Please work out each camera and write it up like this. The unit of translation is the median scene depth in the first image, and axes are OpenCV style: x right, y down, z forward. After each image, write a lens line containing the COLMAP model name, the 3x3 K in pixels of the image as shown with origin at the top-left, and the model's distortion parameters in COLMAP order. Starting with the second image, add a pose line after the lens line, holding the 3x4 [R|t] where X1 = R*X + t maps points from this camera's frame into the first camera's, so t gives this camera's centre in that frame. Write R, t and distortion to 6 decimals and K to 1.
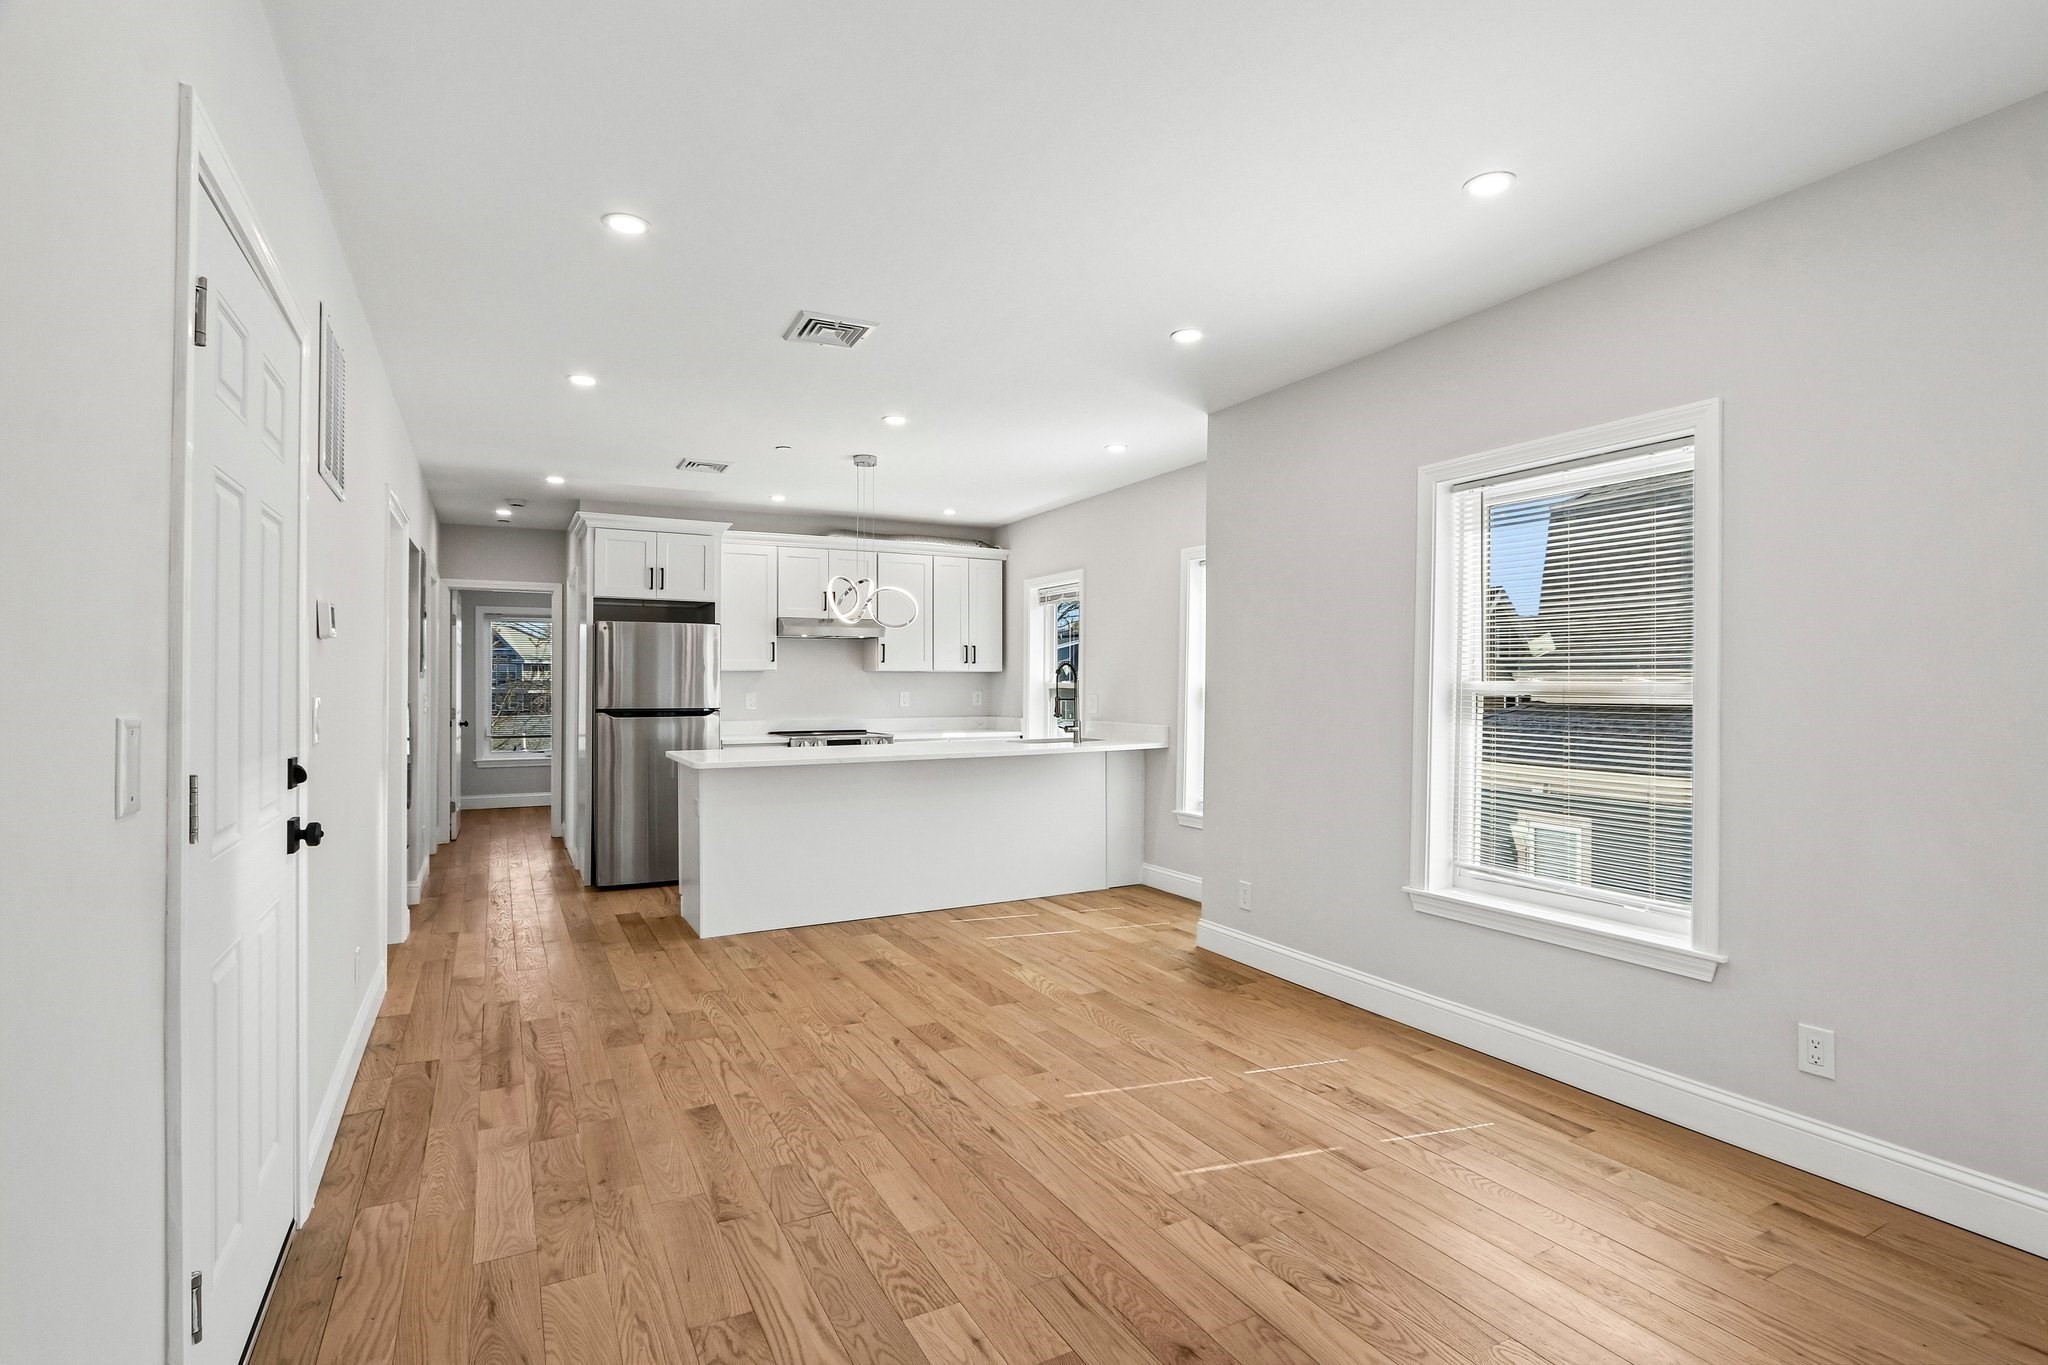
lens RADIAL K [[950.5, 0, 1007.4], [0, 950.5, 686.7], [0, 0, 1]] dist [-0.021755, 0.003554]
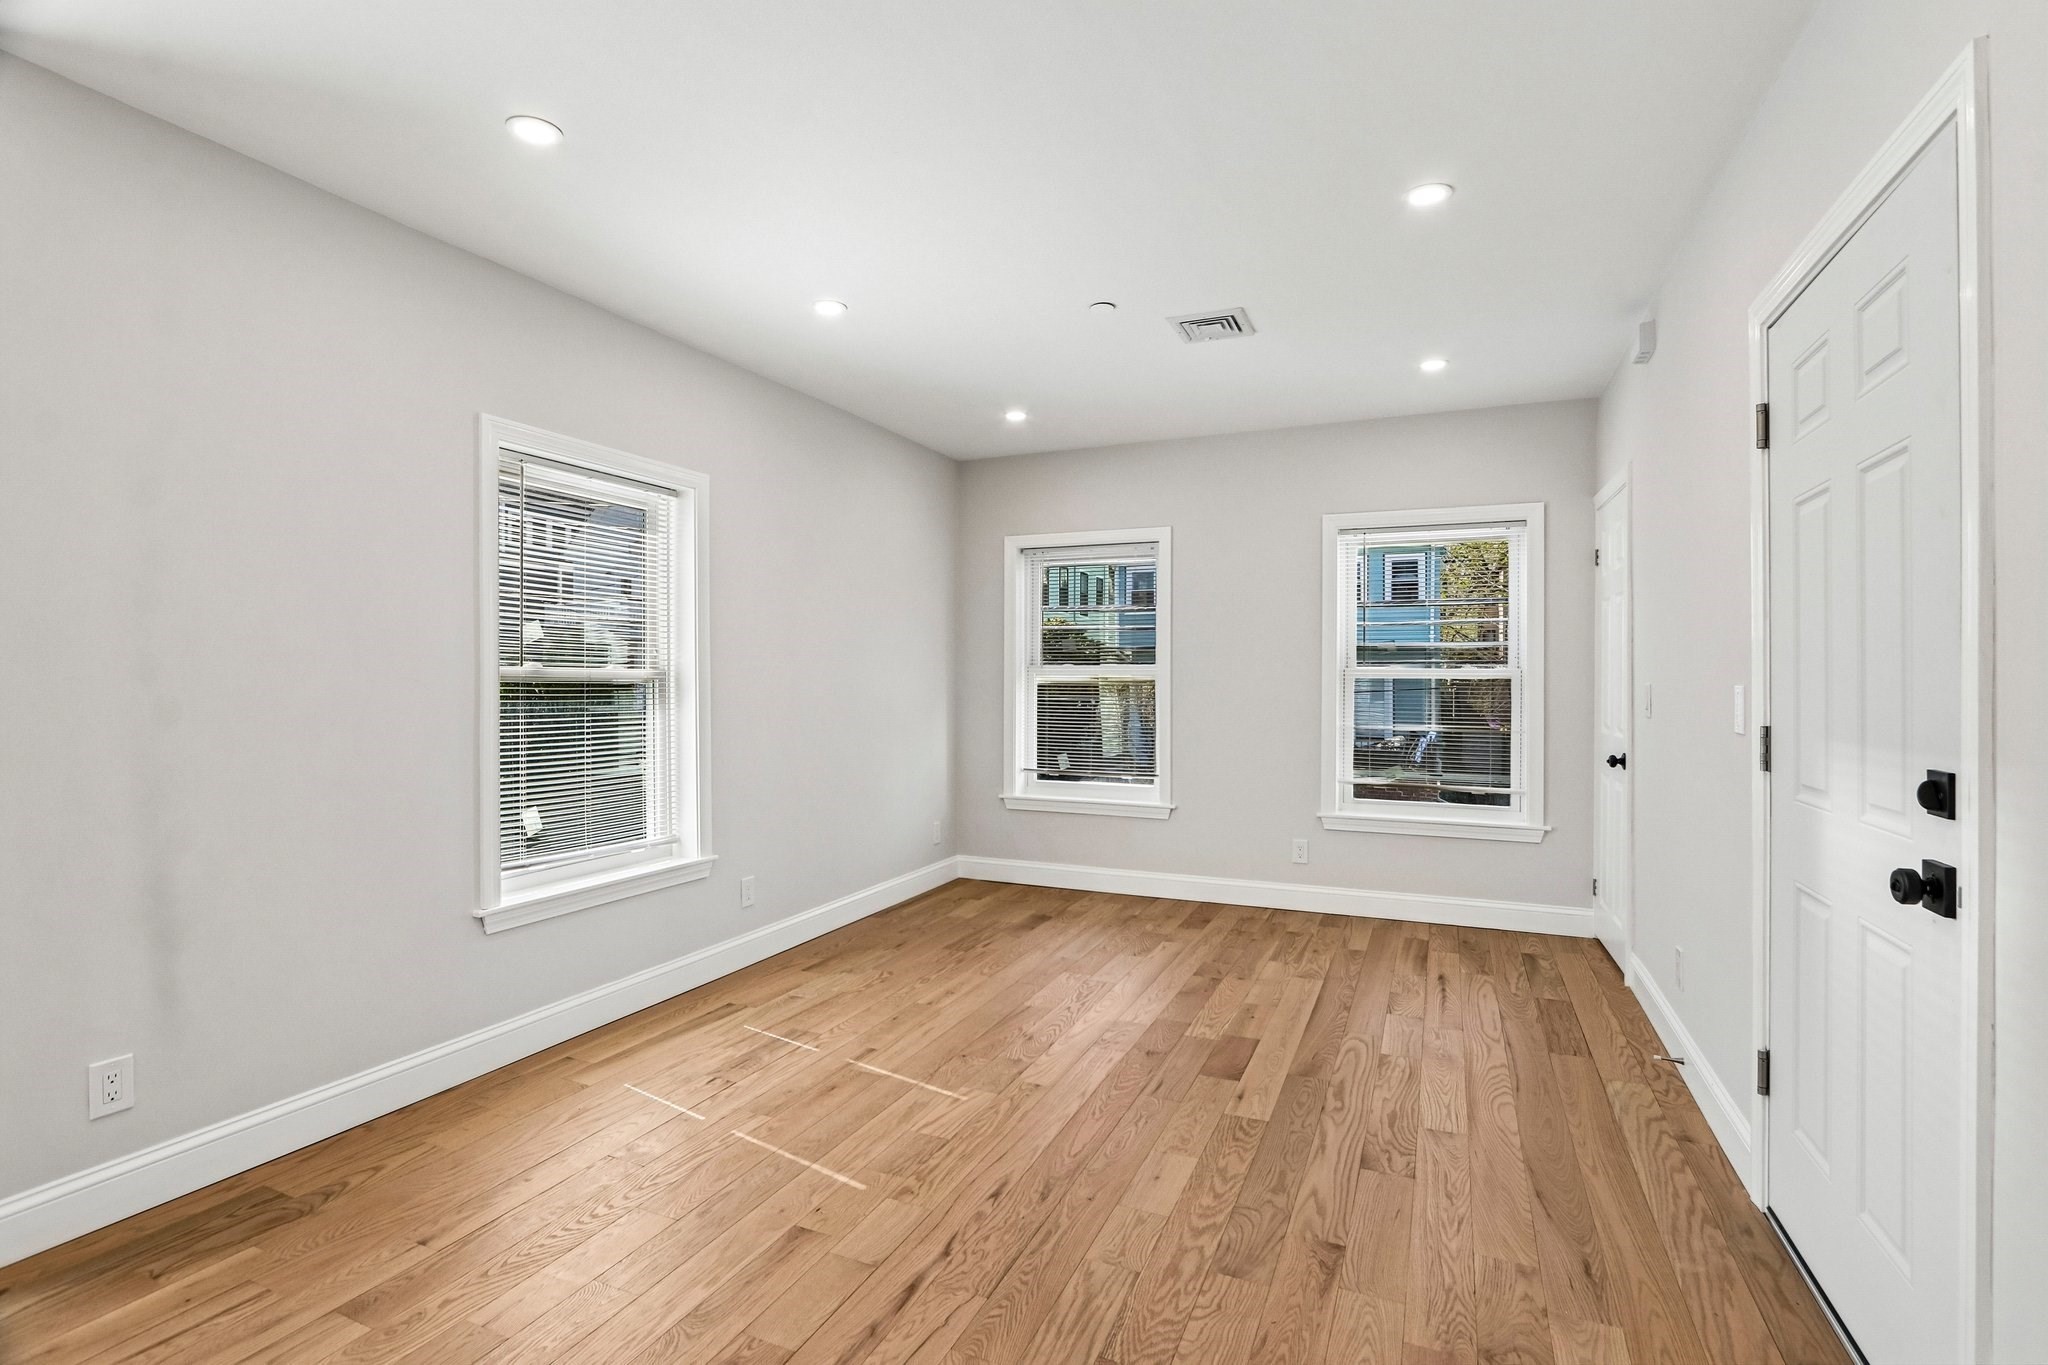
lens RADIAL K [[950.5, 0, 1013.7], [0, 950.5, 679.9], [0, 0, 1]] dist [-0.021755, 0.003554]
pose [[-0.603368, -0.001099, 0.797462, -0.644737], [0.000878, 0.999998, 0.002042, 0.008467], [-0.797463, 0.001932, -0.603365, 1.382523]]
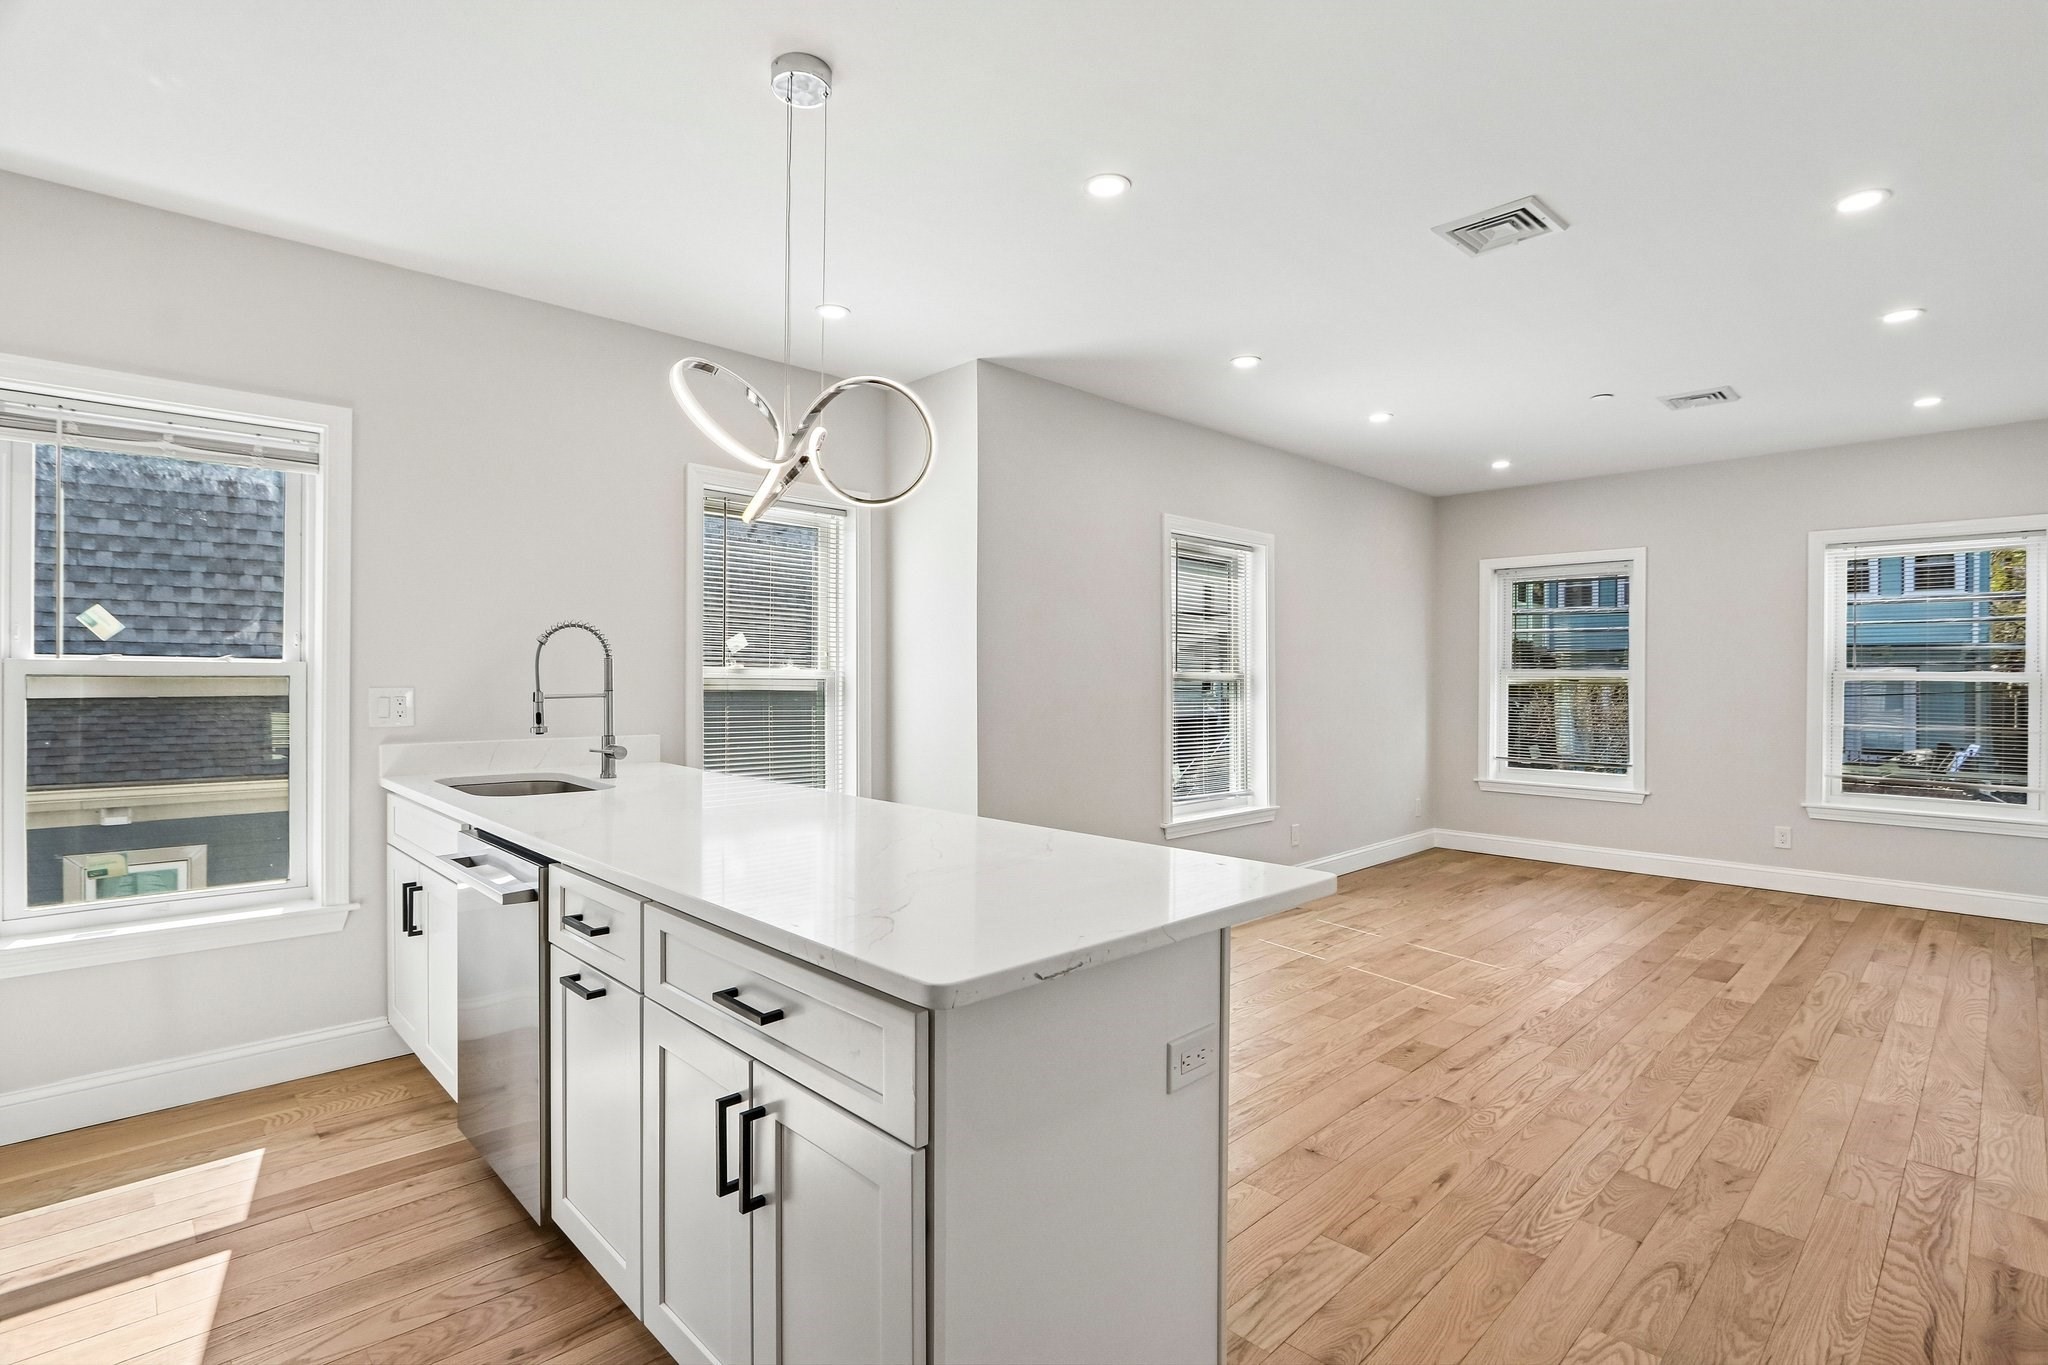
lens RADIAL K [[950.5, 0, 1021.3], [0, 950.5, 681.0], [0, 0, 1]] dist [-0.021755, 0.003554]
pose [[-0.256244, -0.003107, 0.966607, -1.013244], [-0.001525, 0.999995, 0.002810, 0.007425], [-0.966611, -0.000754, -0.256247, 1.889451]]
